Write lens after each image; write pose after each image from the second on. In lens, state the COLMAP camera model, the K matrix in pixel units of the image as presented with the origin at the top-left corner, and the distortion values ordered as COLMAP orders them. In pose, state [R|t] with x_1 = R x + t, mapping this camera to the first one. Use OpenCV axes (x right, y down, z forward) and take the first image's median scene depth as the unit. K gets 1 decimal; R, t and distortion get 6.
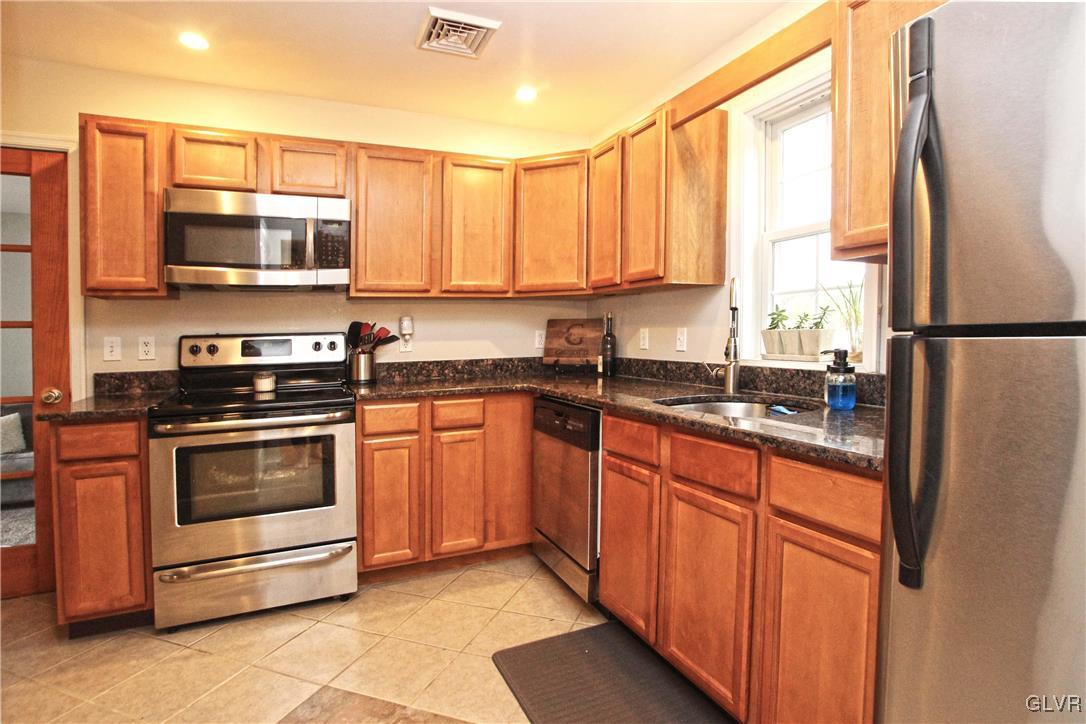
lens RADIAL K [[553.9, 0, 545.0], [0, 553.9, 344.8], [0, 0, 1]] dist [-0.031755, 0.000333]
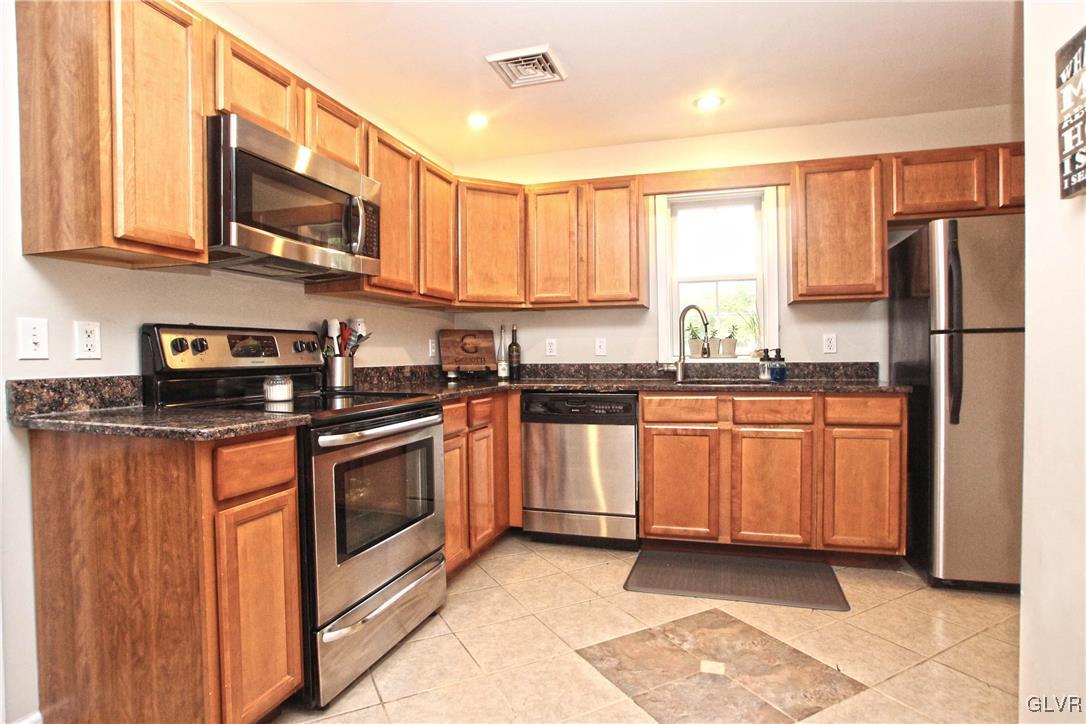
lens RADIAL K [[541.8, 0, 550.2], [0, 541.8, 361.8], [0, 0, 1]] dist [-0.062393, 0.033378]
pose [[0.690995, 0.003733, 0.722850, -0.797749], [0.010055, 0.999840, -0.014775, 0.044699], [-0.722789, 0.017478, 0.690847, 0.193850]]
